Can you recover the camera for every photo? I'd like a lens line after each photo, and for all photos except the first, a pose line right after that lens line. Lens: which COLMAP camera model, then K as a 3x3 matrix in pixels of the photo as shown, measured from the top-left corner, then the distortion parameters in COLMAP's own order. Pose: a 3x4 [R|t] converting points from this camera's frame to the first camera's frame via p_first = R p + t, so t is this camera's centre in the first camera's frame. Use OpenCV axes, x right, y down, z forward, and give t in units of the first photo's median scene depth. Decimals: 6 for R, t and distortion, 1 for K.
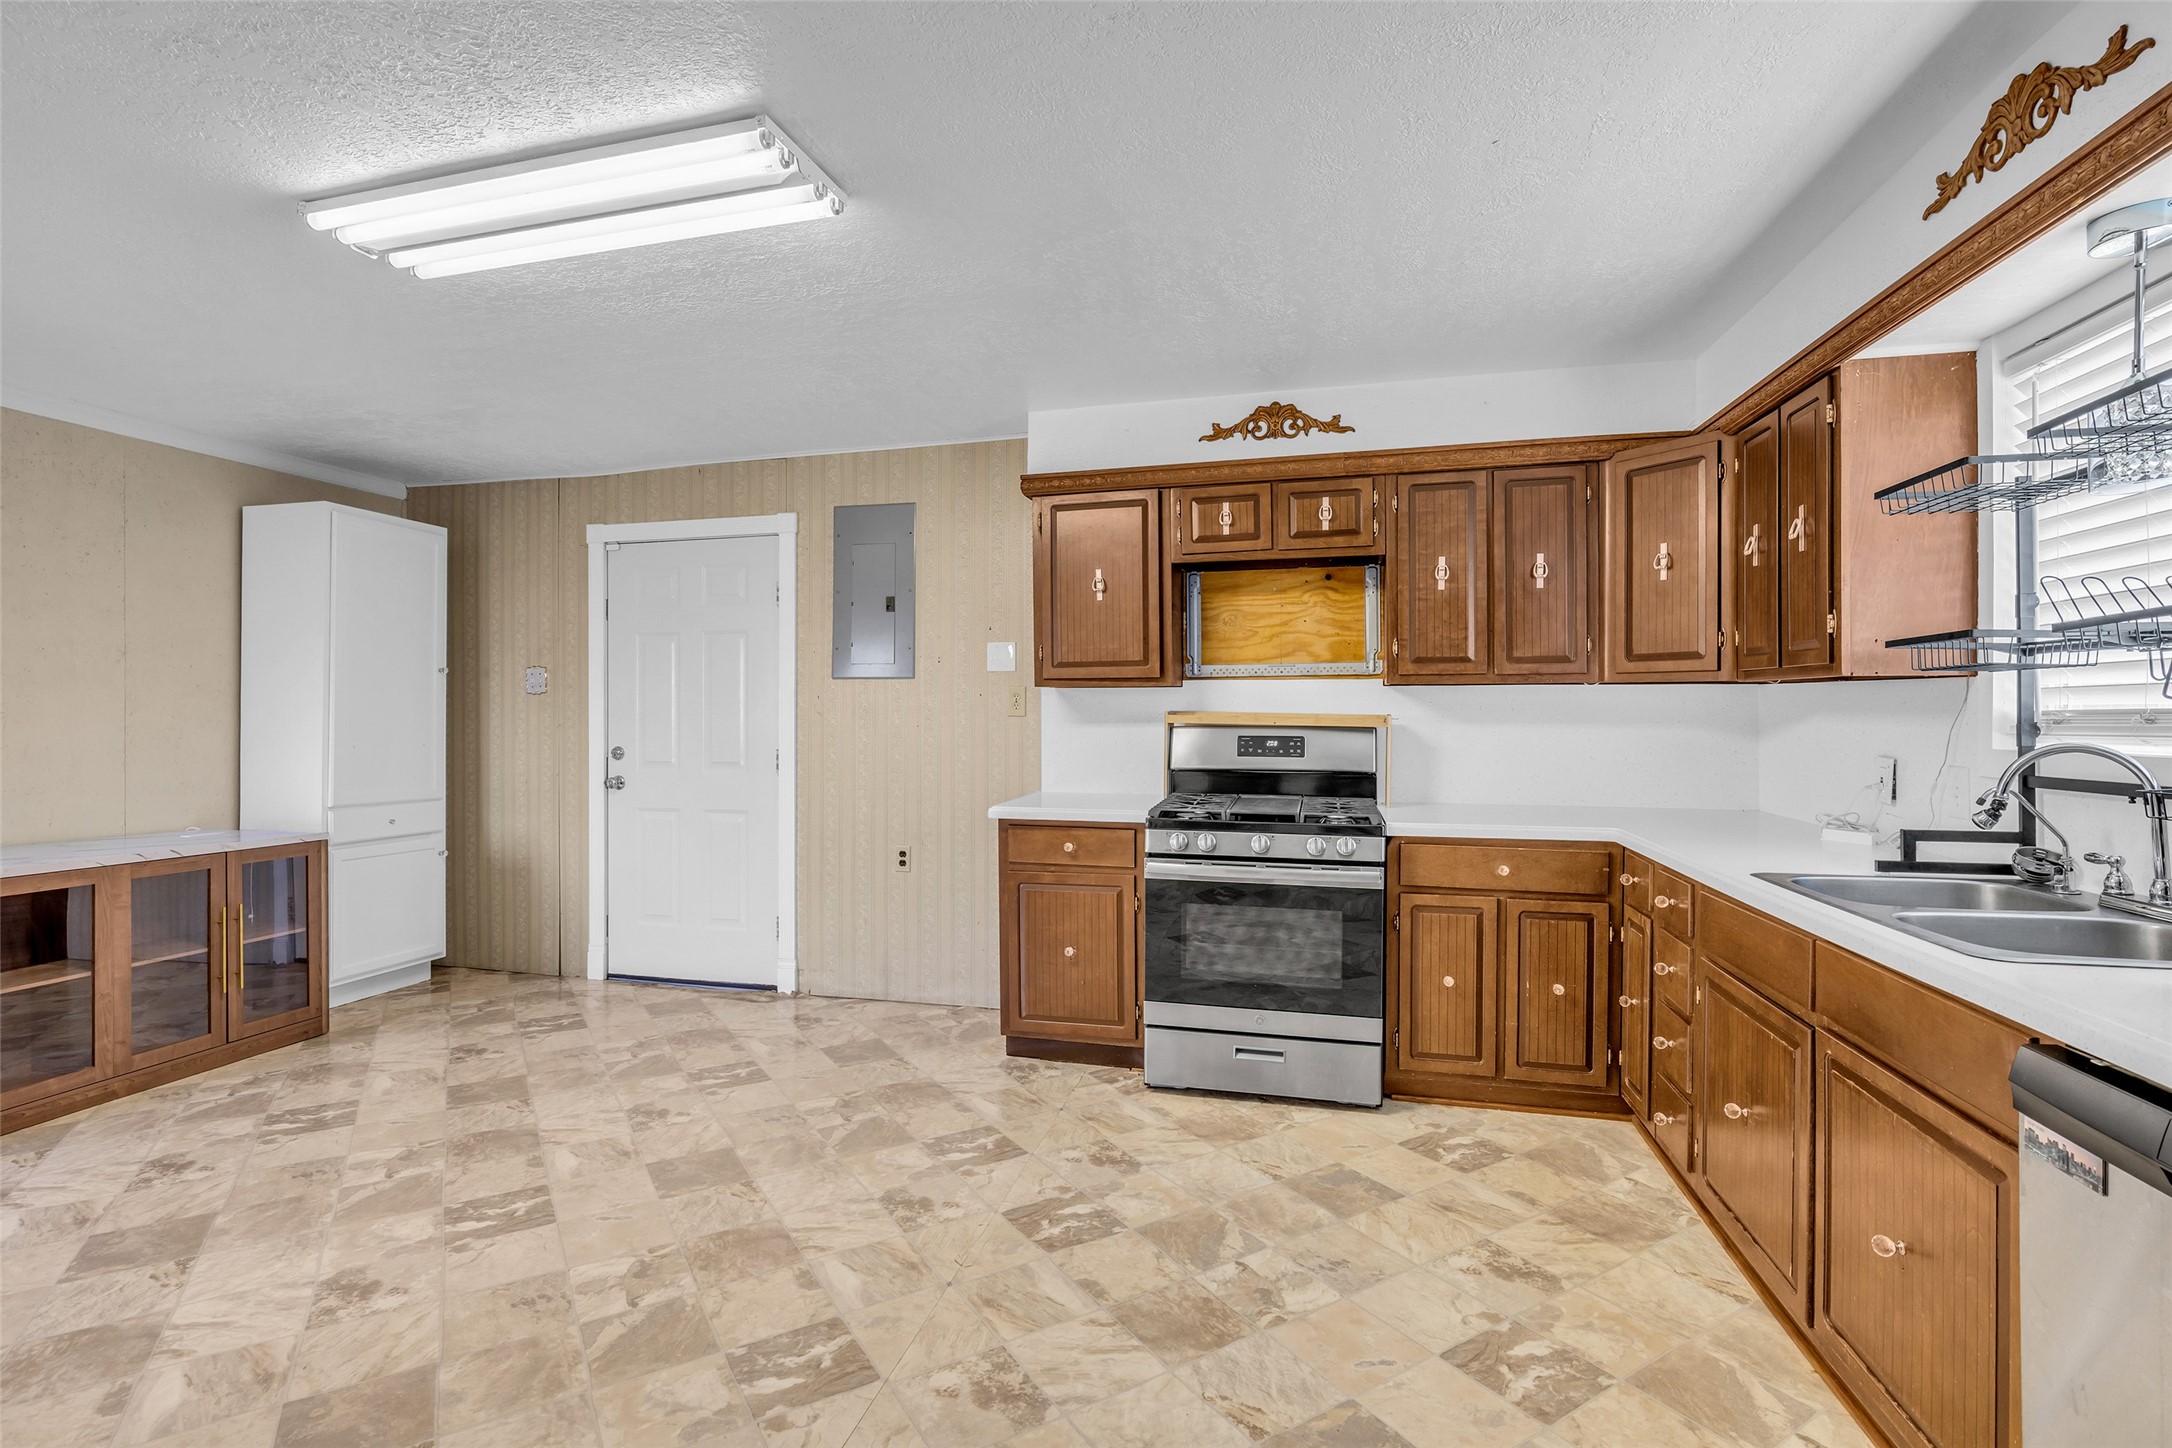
lens RADIAL K [[1001.4, 0, 1081.5], [0, 1001.4, 718.4], [0, 0, 1]] dist [-0.011818, 0.000476]
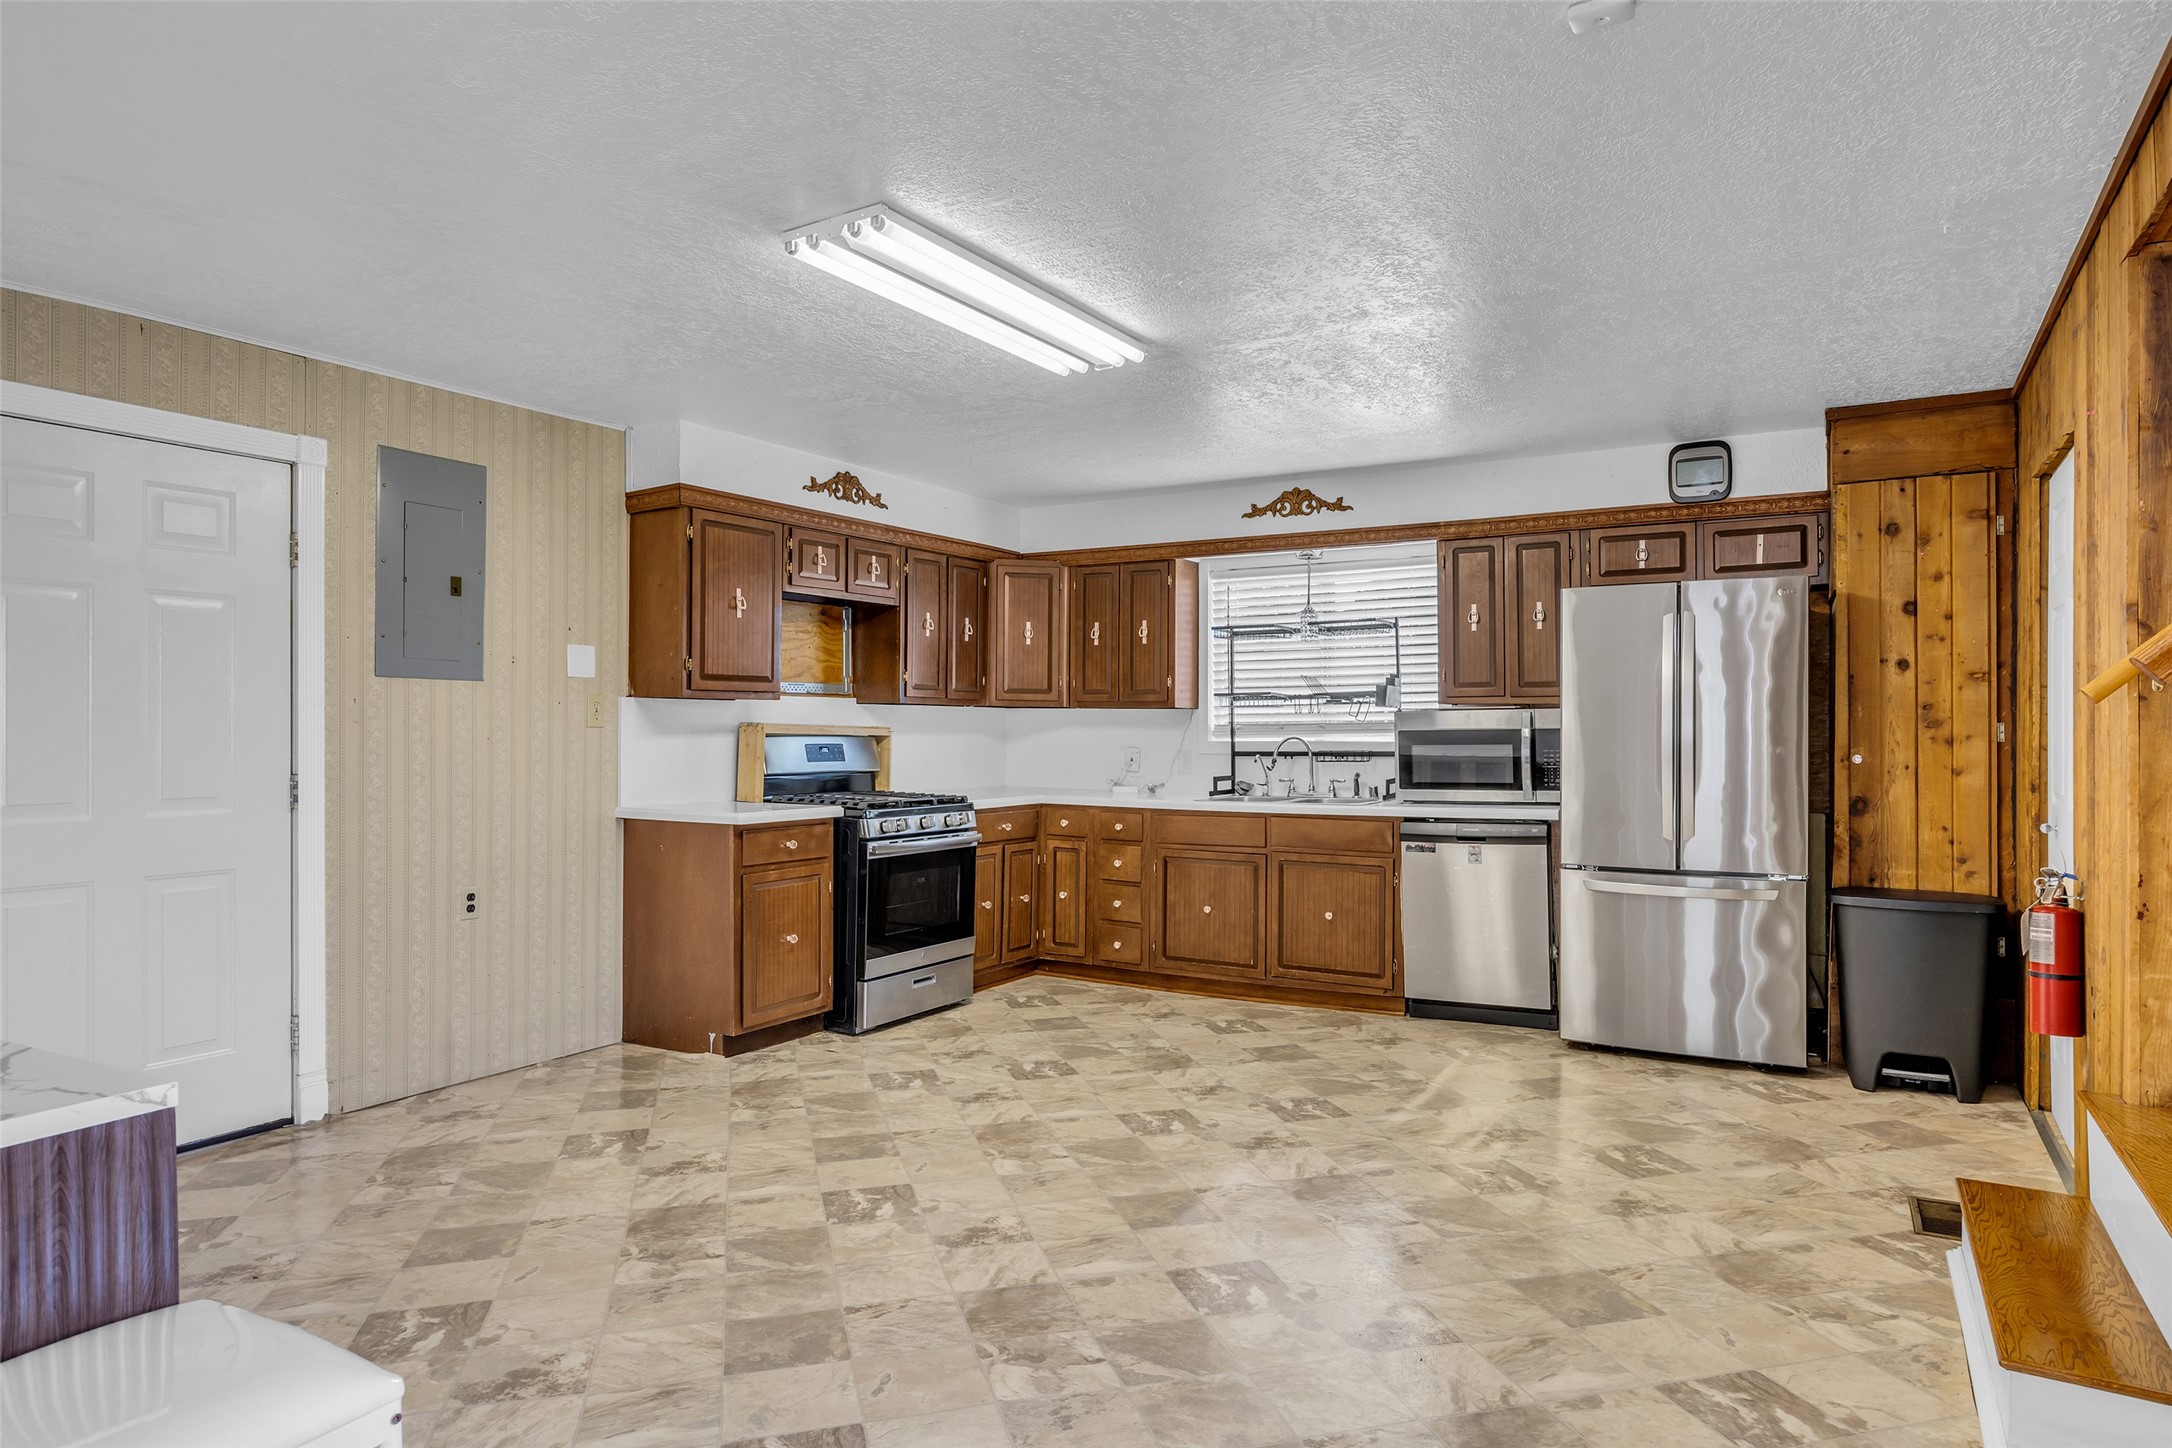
lens RADIAL K [[1267.7, 0, 1086.0], [0, 1267.7, 724.0], [0, 0, 1]] dist [-0.002489, 0.001412]
pose [[0.283883, 0.005380, 0.958844, -1.247074], [0.005484, 0.999959, -0.007234, 0.007236], [-0.958843, 0.007312, 0.283842, 0.283885]]
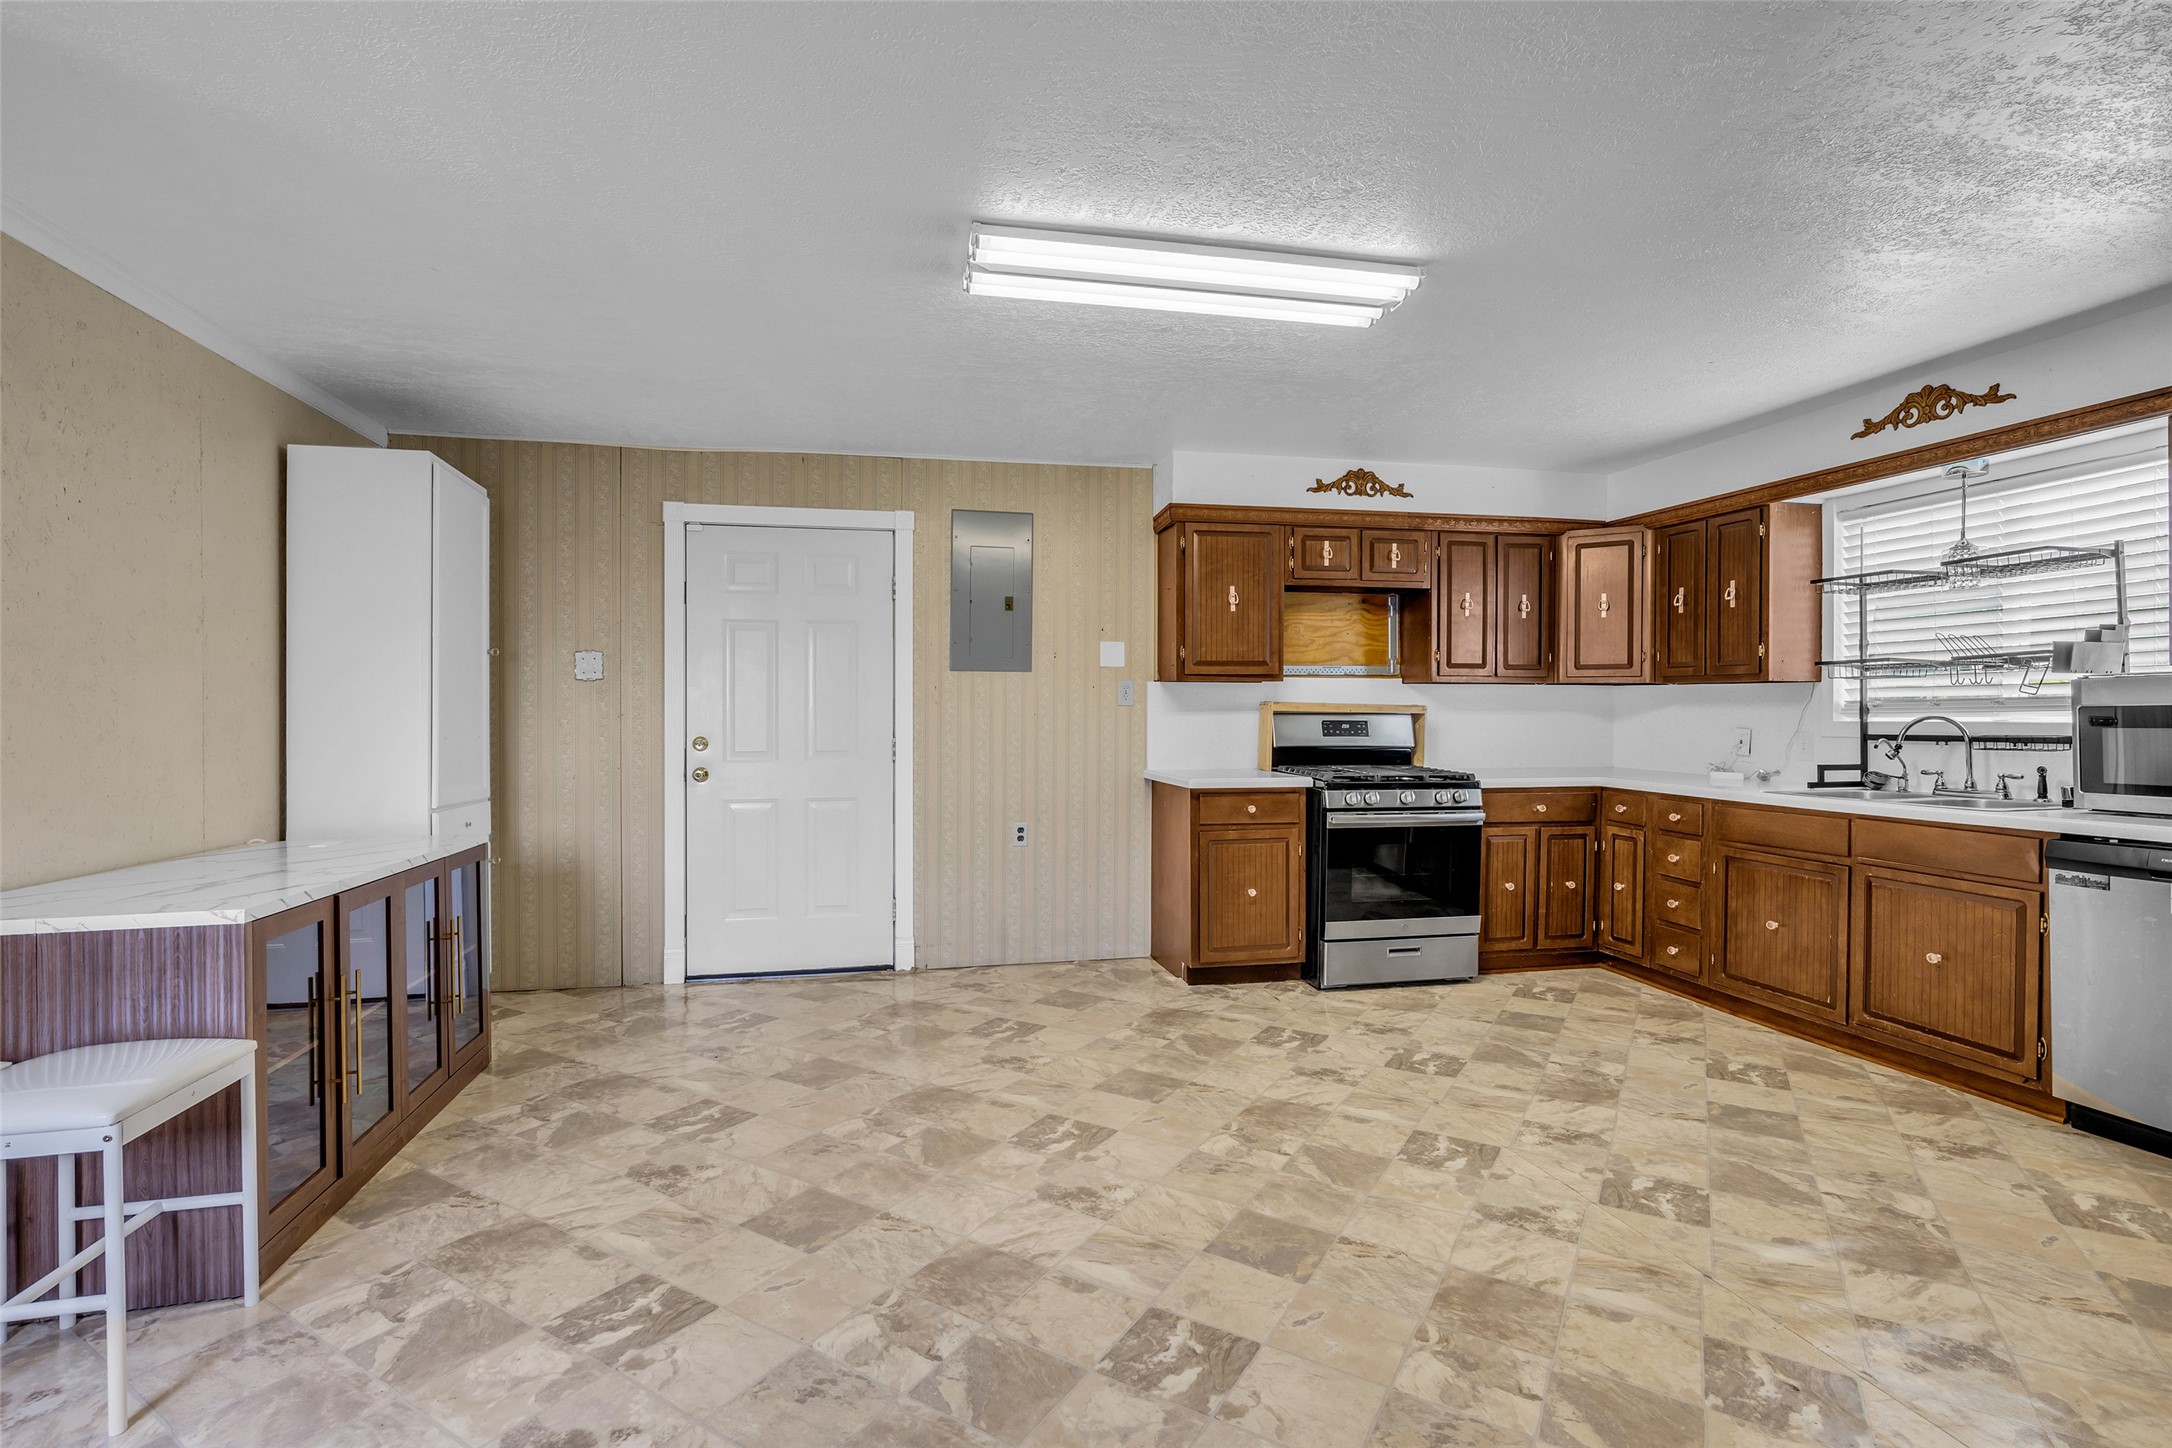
lens RADIAL K [[1001.4, 0, 1081.5], [0, 1001.4, 718.4], [0, 0, 1]] dist [-0.011818, 0.000476]
pose [[0.894193, -0.001819, 0.447679, -0.750147], [0.001759, 0.999998, 0.000549, 0.014263], [-0.447679, 0.000297, 0.894194, -0.021978]]
